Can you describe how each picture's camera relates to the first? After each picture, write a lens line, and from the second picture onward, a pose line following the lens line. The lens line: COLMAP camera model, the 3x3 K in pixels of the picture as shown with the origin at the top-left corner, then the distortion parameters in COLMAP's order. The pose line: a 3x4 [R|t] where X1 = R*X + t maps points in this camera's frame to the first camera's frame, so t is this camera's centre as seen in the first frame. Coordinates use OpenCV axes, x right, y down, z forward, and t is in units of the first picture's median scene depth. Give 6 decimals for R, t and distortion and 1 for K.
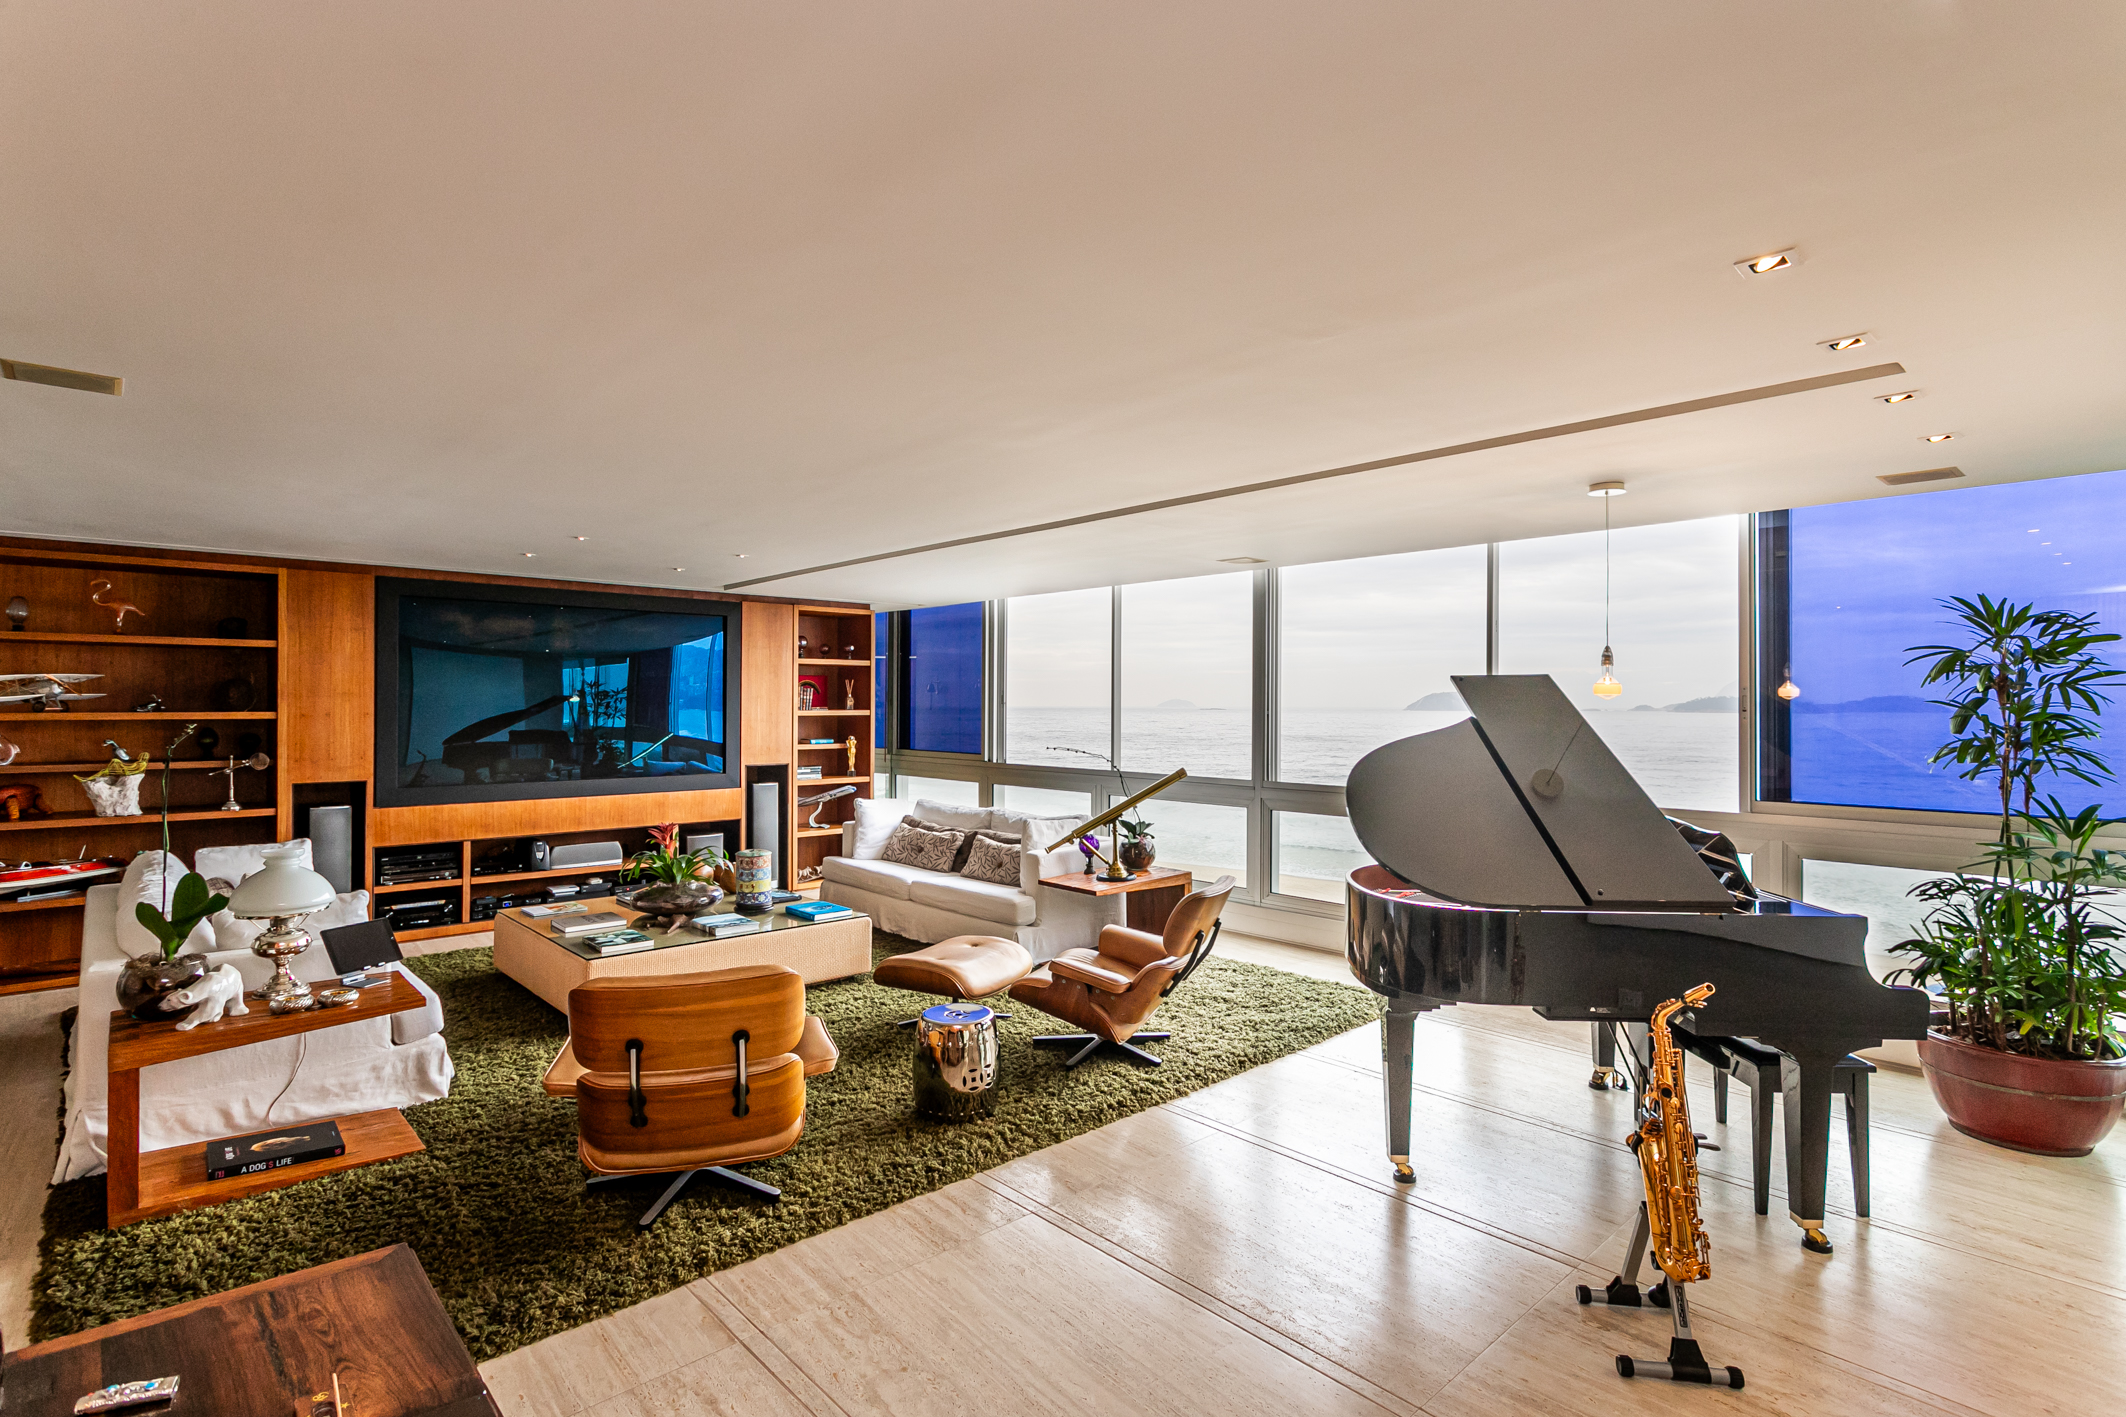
lens RADIAL K [[1022.3, 0, 1052.1], [0, 1022.3, 708.6], [0, 0, 1]] dist [0.010028, 0.000715]
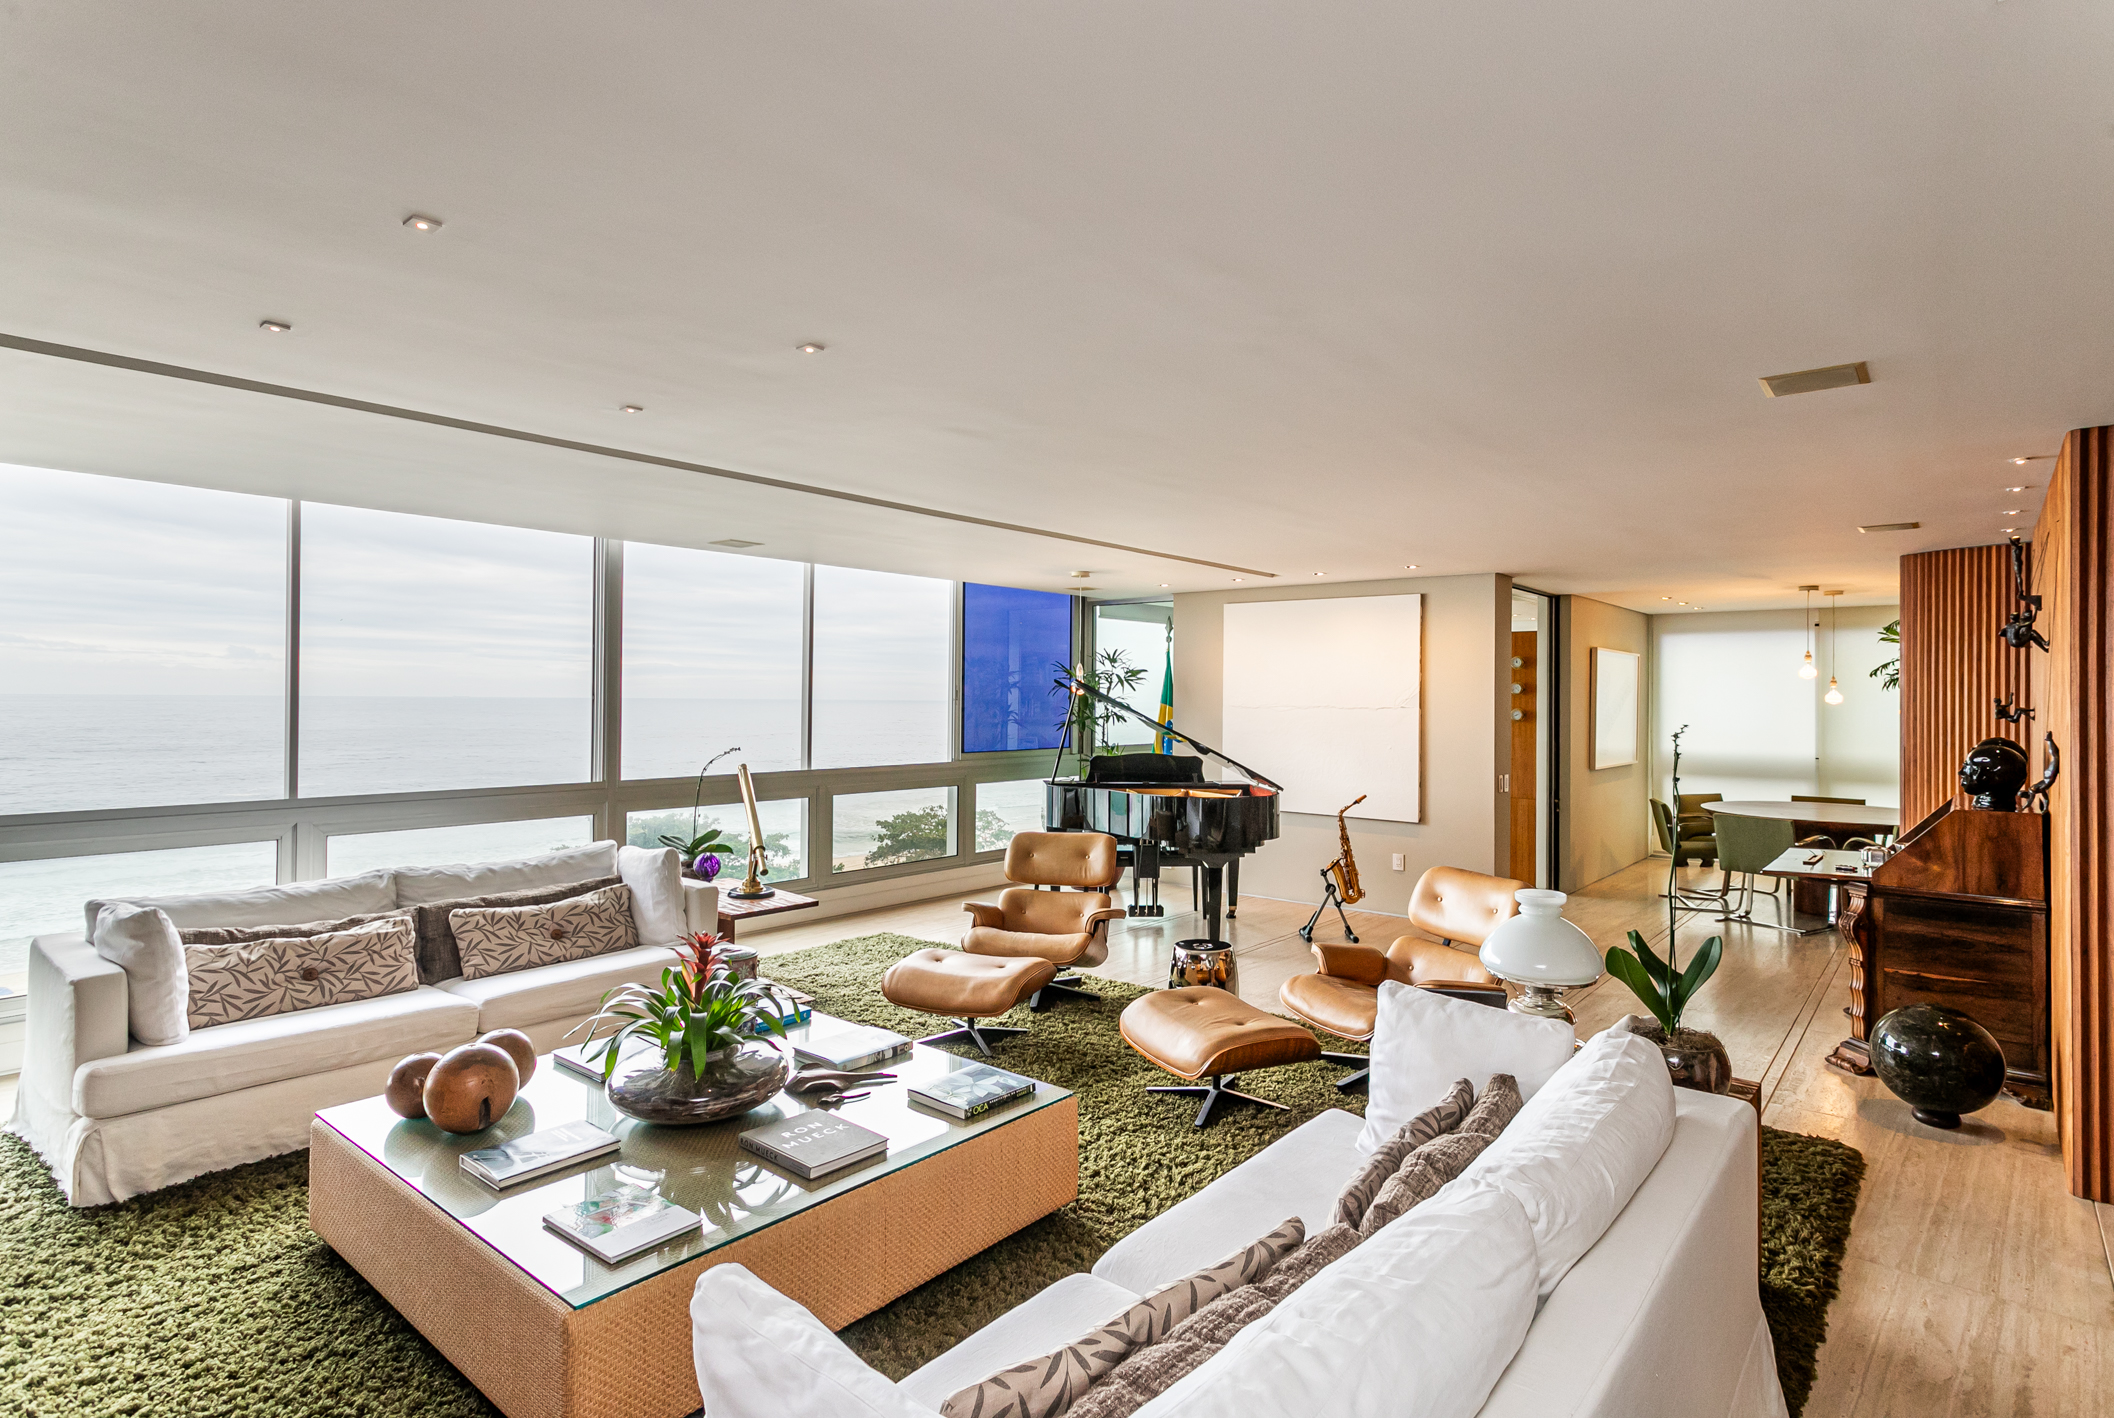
lens RADIAL K [[1057.7, 0, 1047.4], [0, 1057.7, 702.5], [0, 0, 1]] dist [-0.006166, -0.000589]
pose [[-0.119675, 0.000472, 0.992813, -0.751704], [-0.008347, 0.999964, -0.001482, 0.001089], [-0.992778, -0.008464, -0.119666, 0.744362]]
